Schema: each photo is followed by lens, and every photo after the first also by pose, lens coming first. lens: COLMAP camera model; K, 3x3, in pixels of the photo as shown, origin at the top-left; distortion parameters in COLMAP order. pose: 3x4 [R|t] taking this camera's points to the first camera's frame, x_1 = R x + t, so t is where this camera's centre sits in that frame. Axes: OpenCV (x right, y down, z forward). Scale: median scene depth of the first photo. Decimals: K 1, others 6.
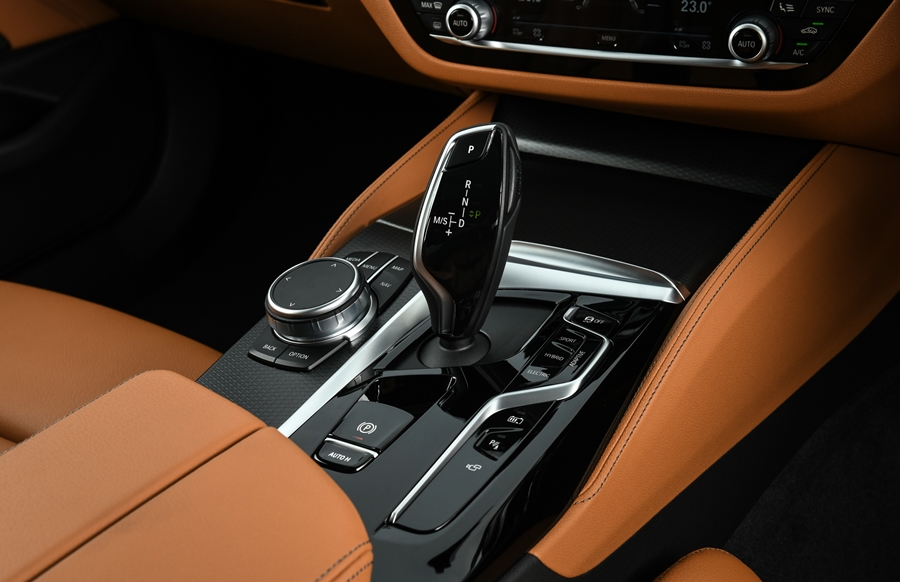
lens RADIAL K [[1350.8, 0, 449.9], [0, 1350.8, 292.6], [0, 0, 1]] dist [0.062810, 0.000000]
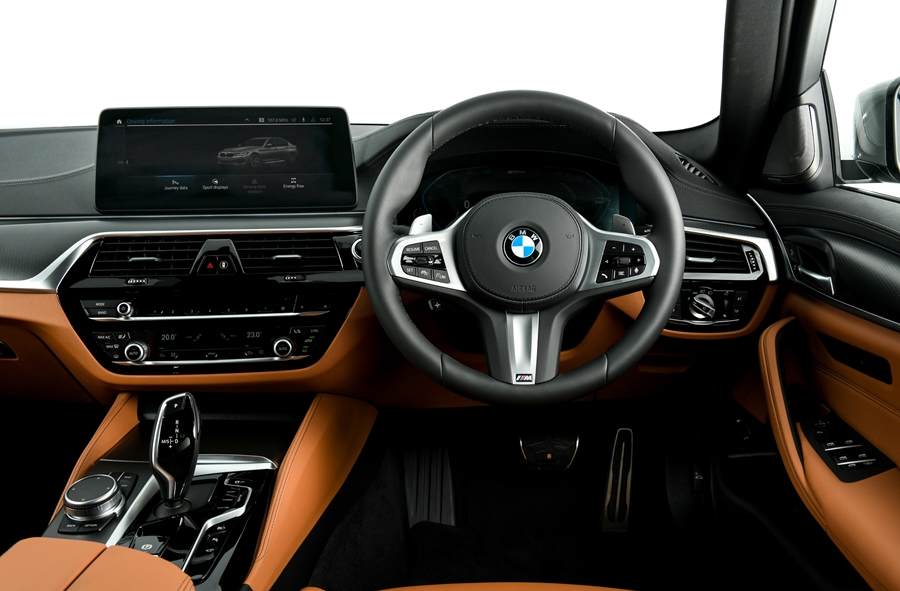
lens RADIAL K [[1008.9, 0, 449.9], [0, 1008.9, 294.5], [0, 0, 1]] dist [-0.000546, 0.000000]
pose [[0.861862, -0.059470, 0.503644, -0.362114], [0.192478, 0.957153, -0.216359, 0.135979], [-0.469198, 0.283412, 0.836380, -0.505872]]
